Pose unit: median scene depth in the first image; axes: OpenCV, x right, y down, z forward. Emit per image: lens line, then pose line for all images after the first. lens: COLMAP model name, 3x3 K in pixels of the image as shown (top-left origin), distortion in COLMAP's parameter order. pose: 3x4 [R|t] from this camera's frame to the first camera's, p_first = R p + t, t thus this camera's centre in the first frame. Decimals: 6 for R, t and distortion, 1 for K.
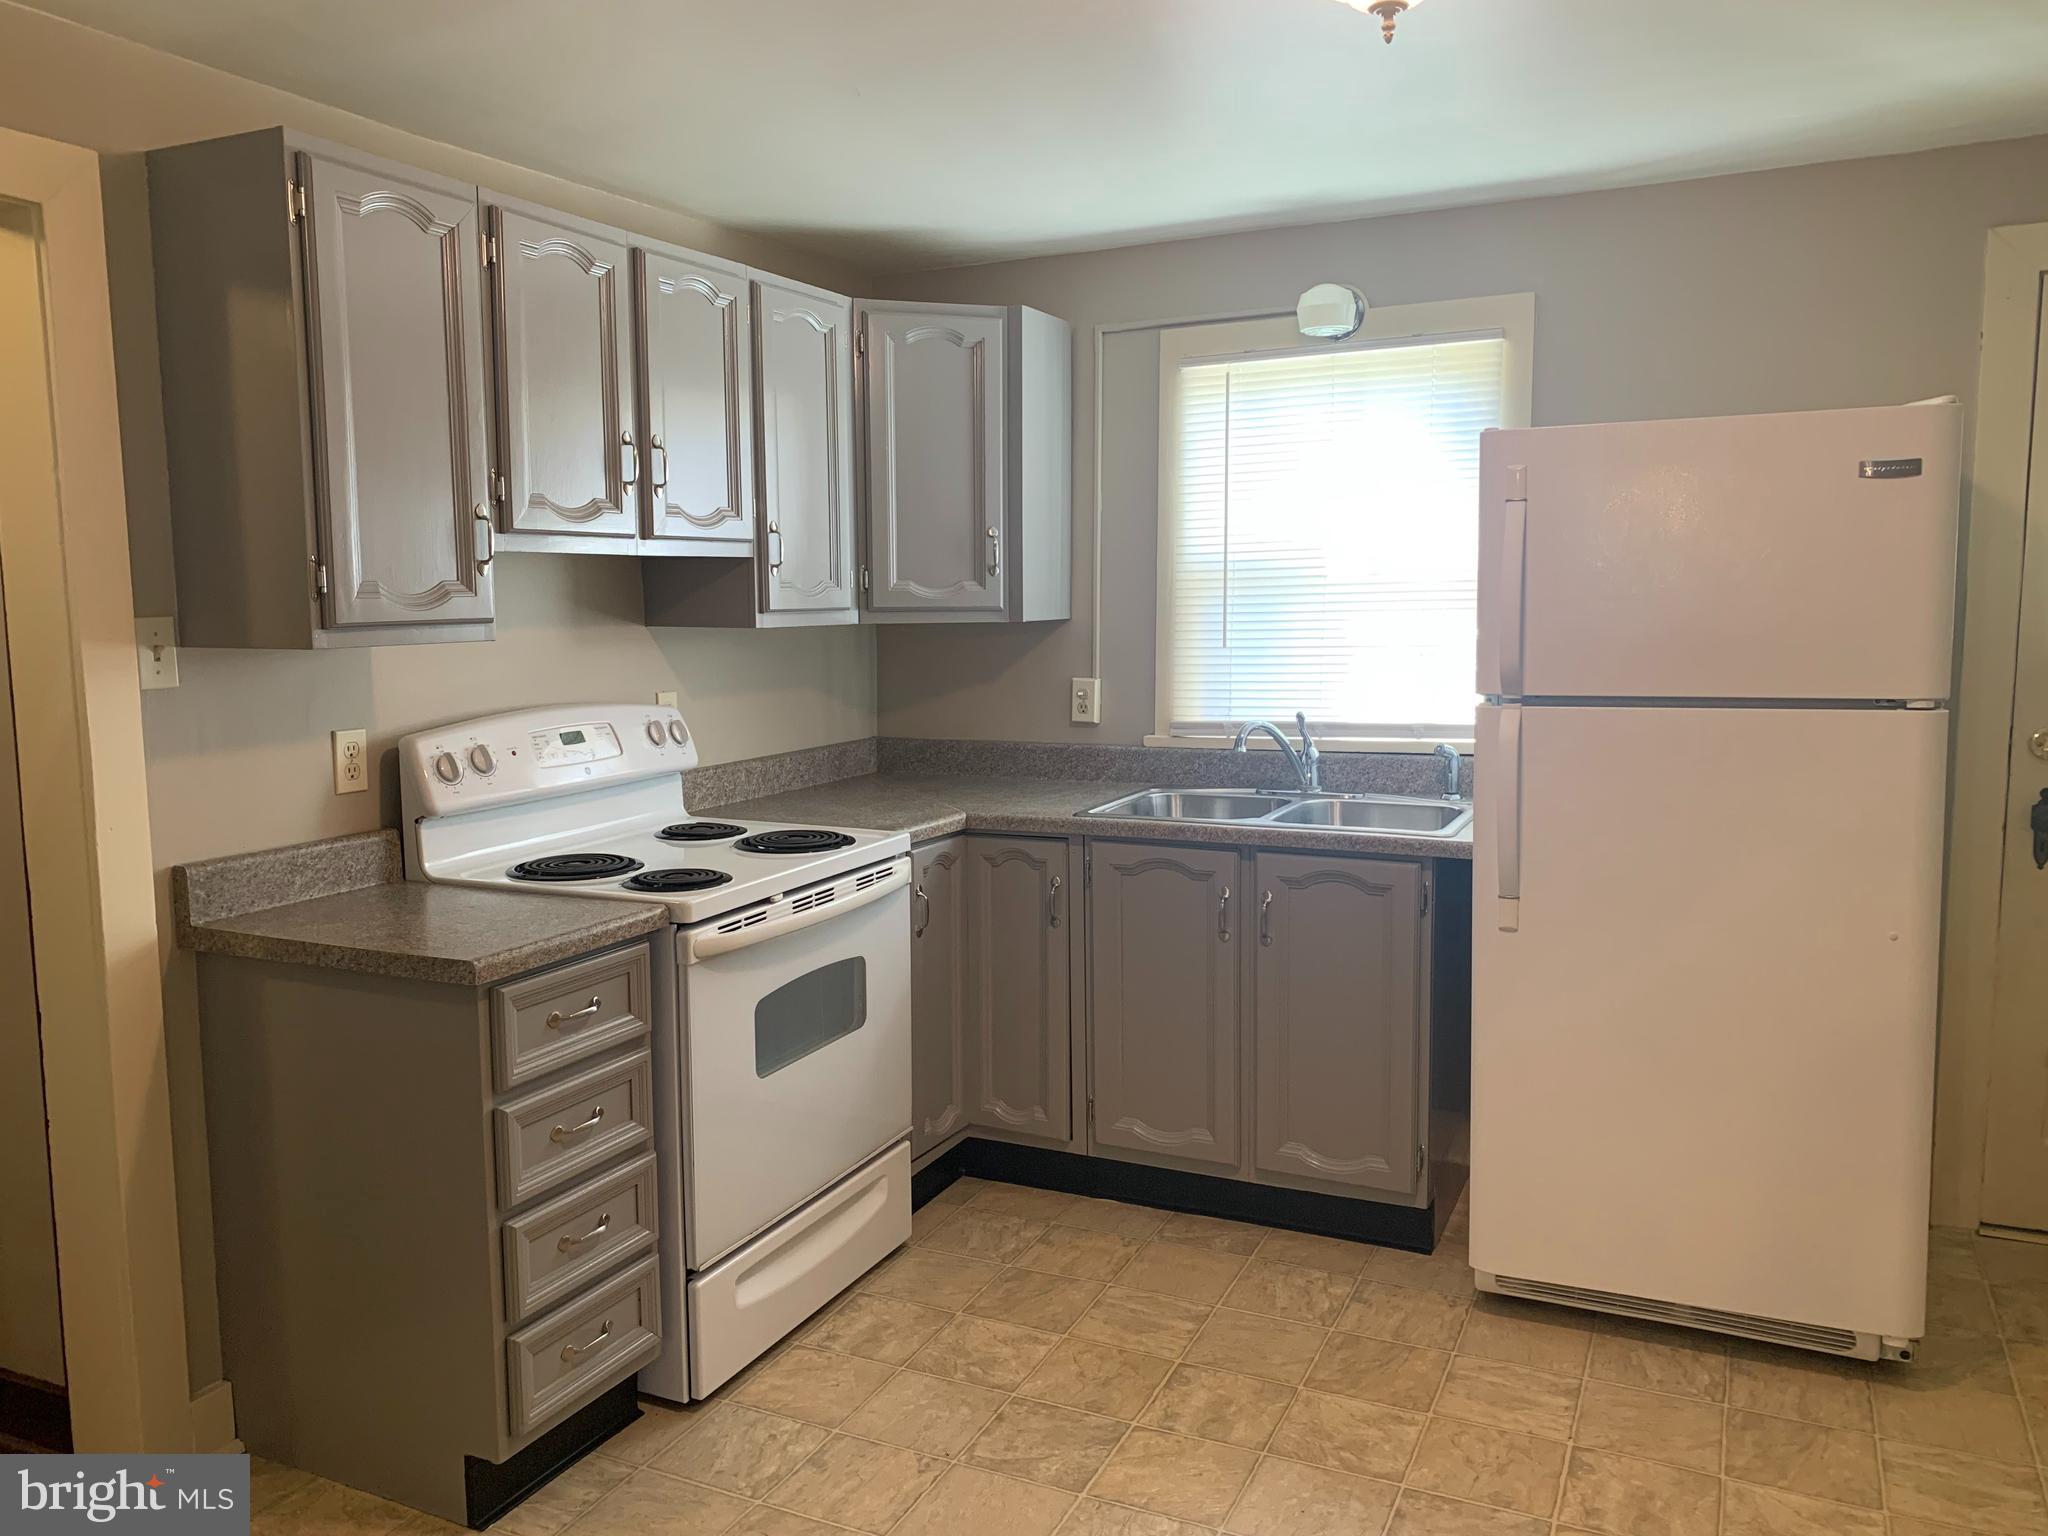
lens RADIAL K [[1542.4, 0, 1016.1], [0, 1542.4, 768.7], [0, 0, 1]] dist [0.044152, -0.024642]
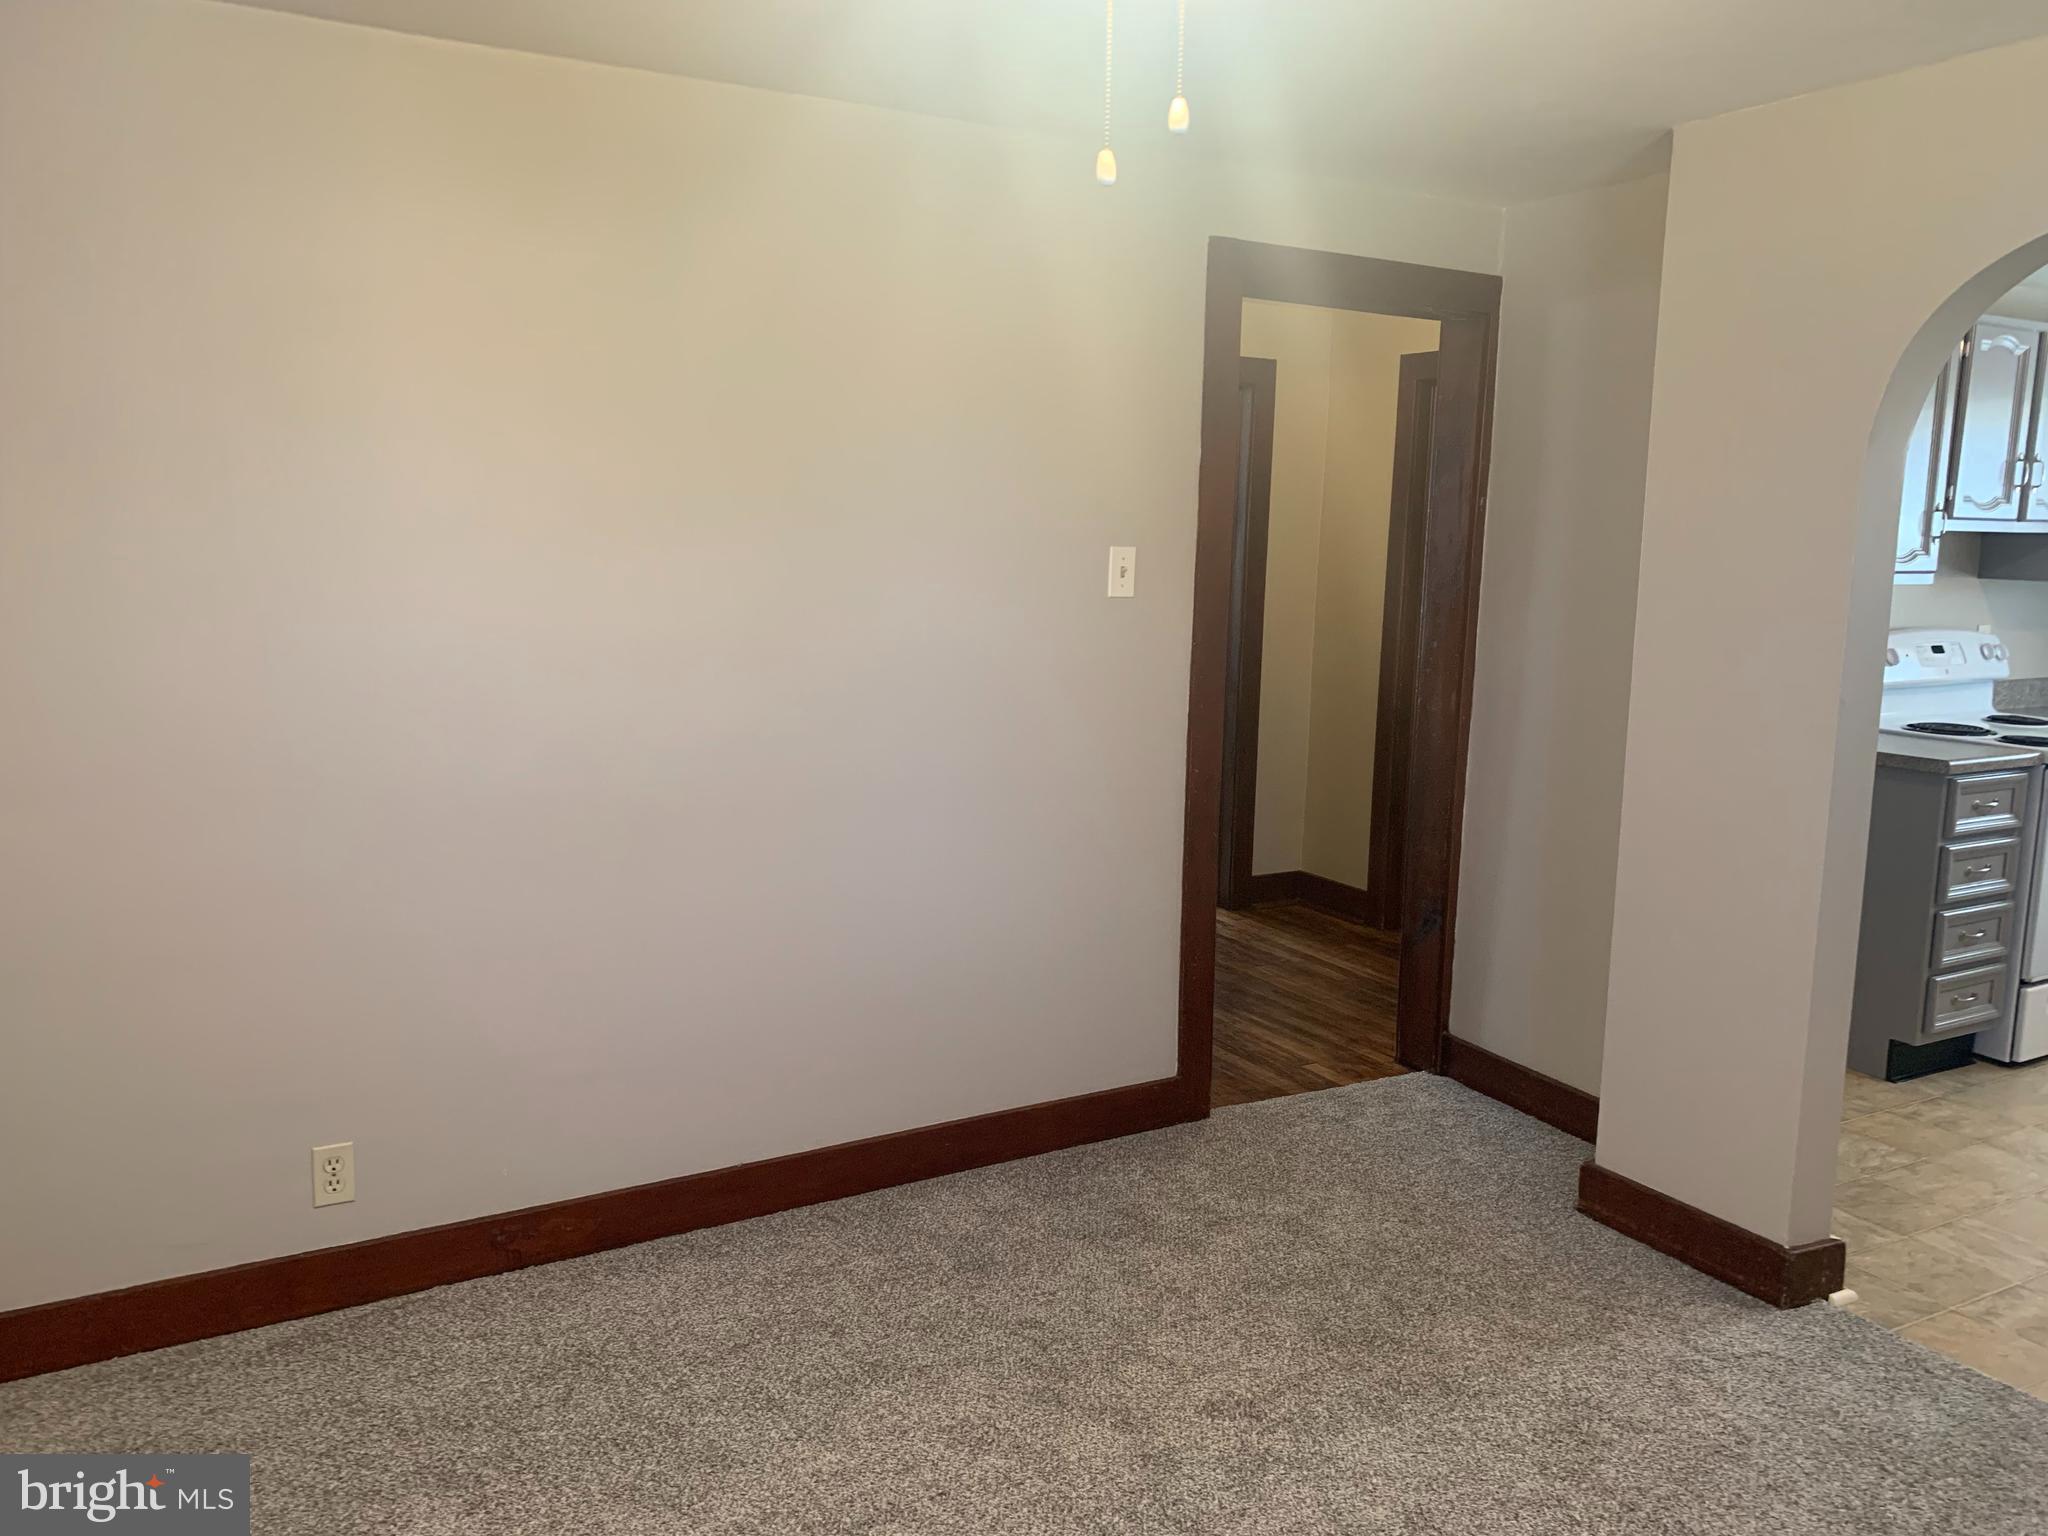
lens RADIAL K [[1542.4, 0, 1021.0], [0, 1542.4, 765.2], [0, 0, 1]] dist [0.044152, -0.024642]
pose [[0.831876, 0.109049, -0.544142, -0.212891], [-0.092524, 0.994034, 0.057761, 0.102231], [0.547194, 0.002296, 0.837003, -0.918840]]
